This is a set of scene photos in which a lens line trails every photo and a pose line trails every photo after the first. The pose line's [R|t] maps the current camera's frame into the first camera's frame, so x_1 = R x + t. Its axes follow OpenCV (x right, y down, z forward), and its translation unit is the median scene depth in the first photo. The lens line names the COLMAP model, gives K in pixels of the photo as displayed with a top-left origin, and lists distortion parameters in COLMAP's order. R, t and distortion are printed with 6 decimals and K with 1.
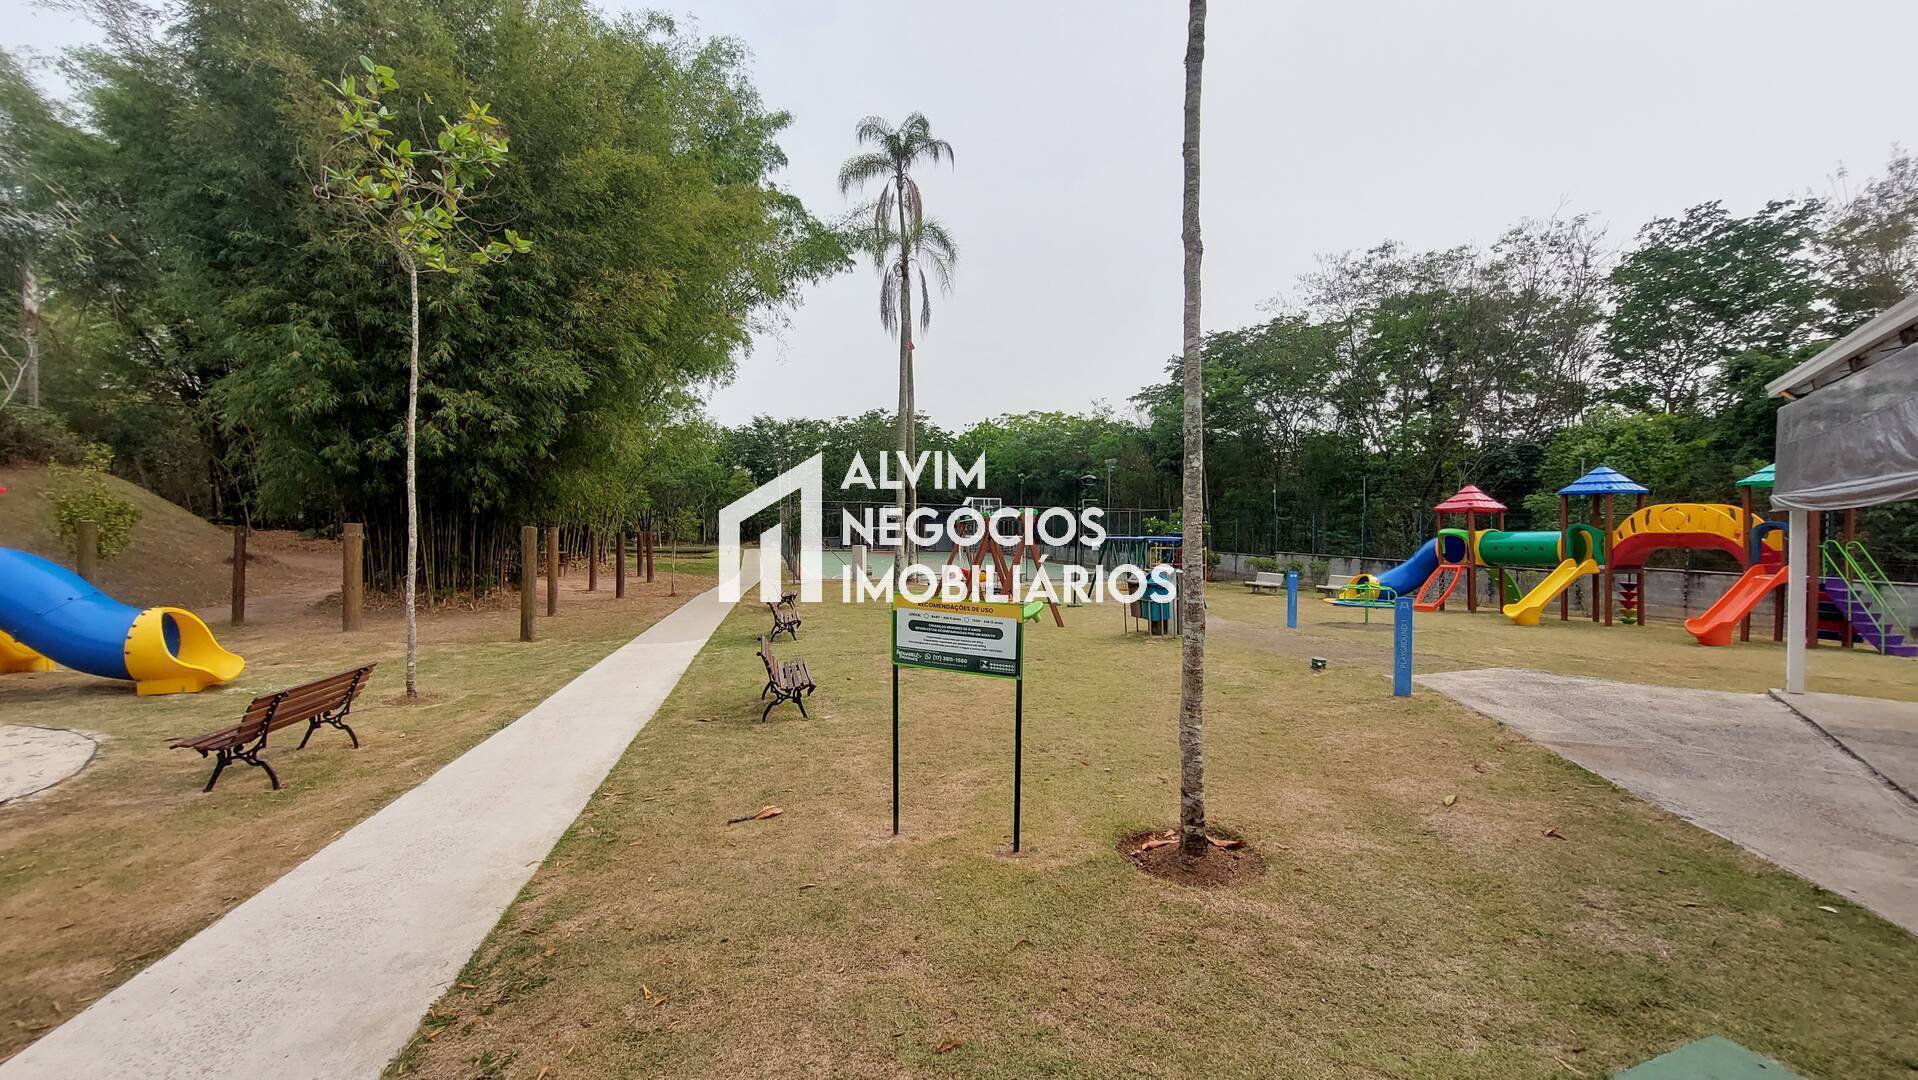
lens RADIAL K [[798.7, 0, 957.6], [0, 798.7, 540.2], [0, 0, 1]] dist [-0.011036, -0.000358]
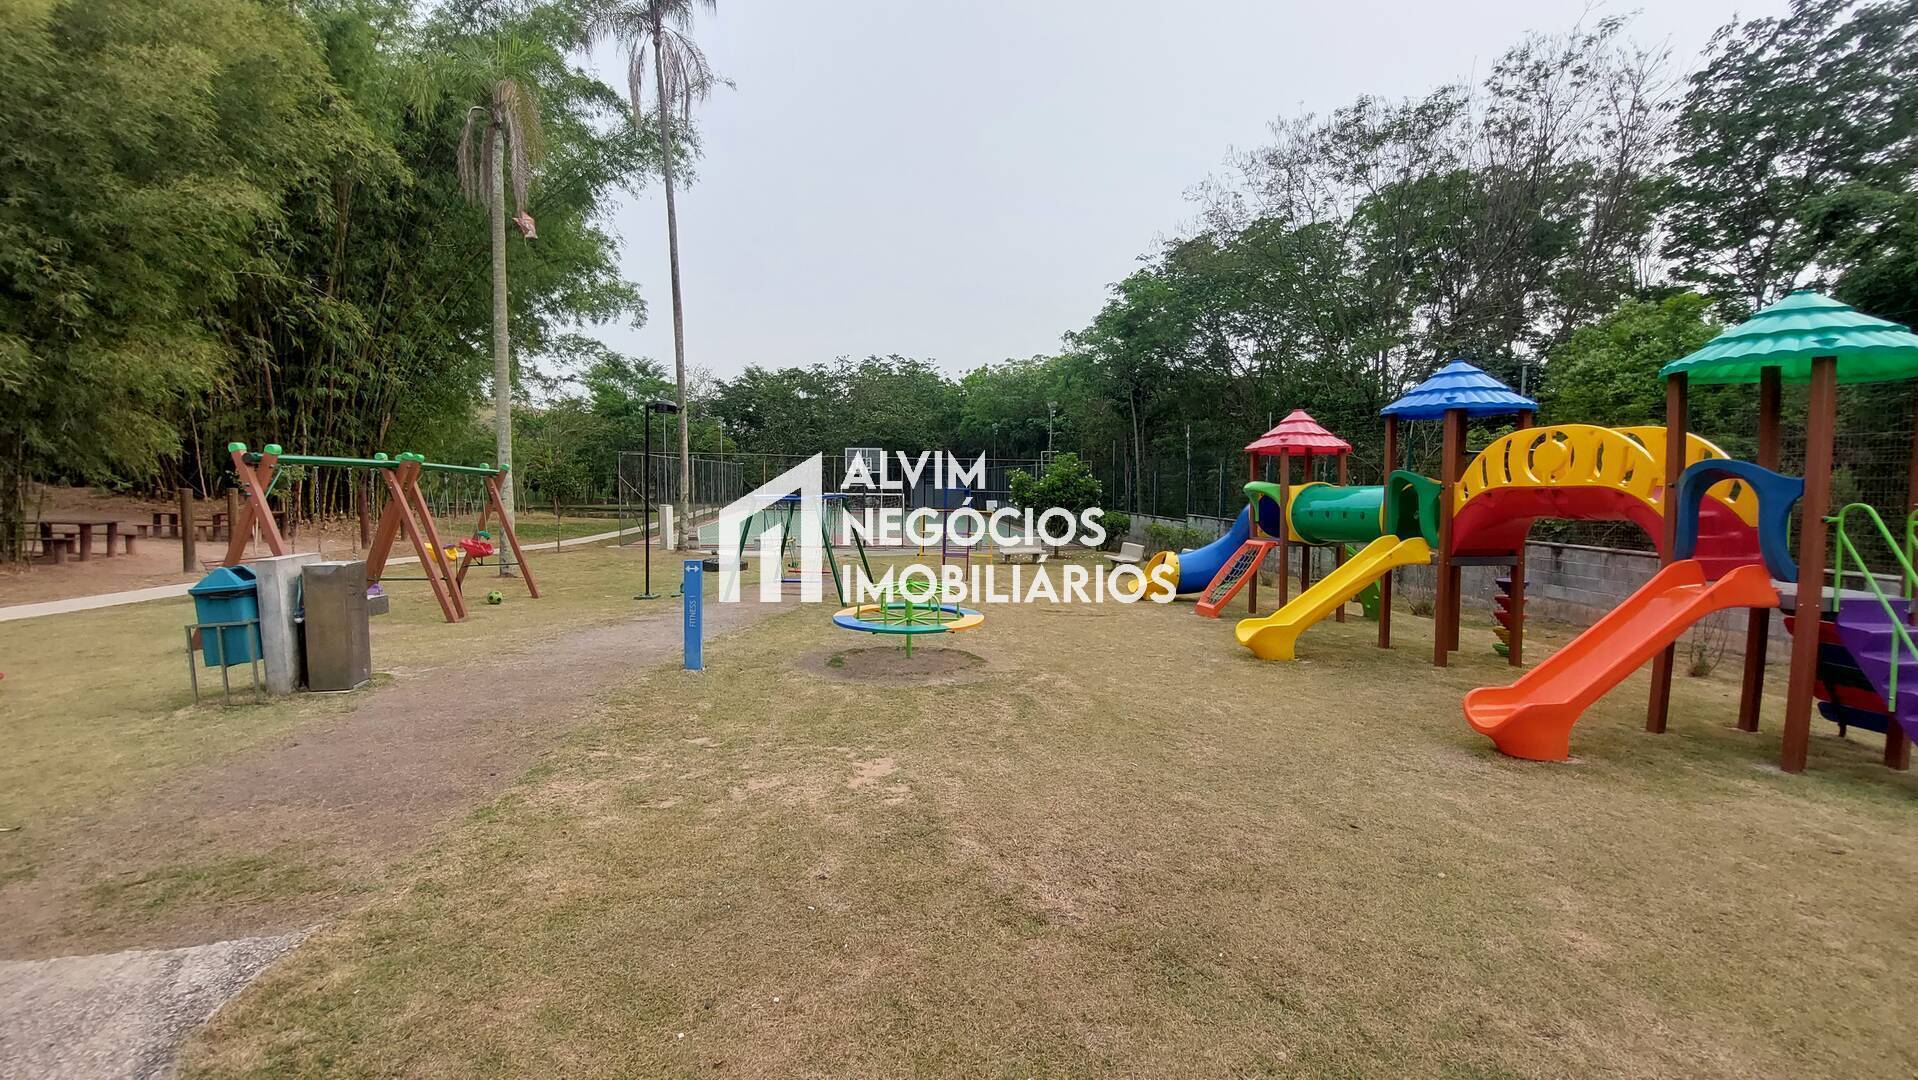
lens RADIAL K [[798.7, 0, 963.6], [0, 798.7, 530.8], [0, 0, 1]] dist [-0.011036, -0.000358]
pose [[0.992731, 0.007913, -0.120098, 0.465192], [-0.003226, 0.999227, 0.039171, 0.000501], [0.120315, -0.038499, 0.991989, 0.361408]]
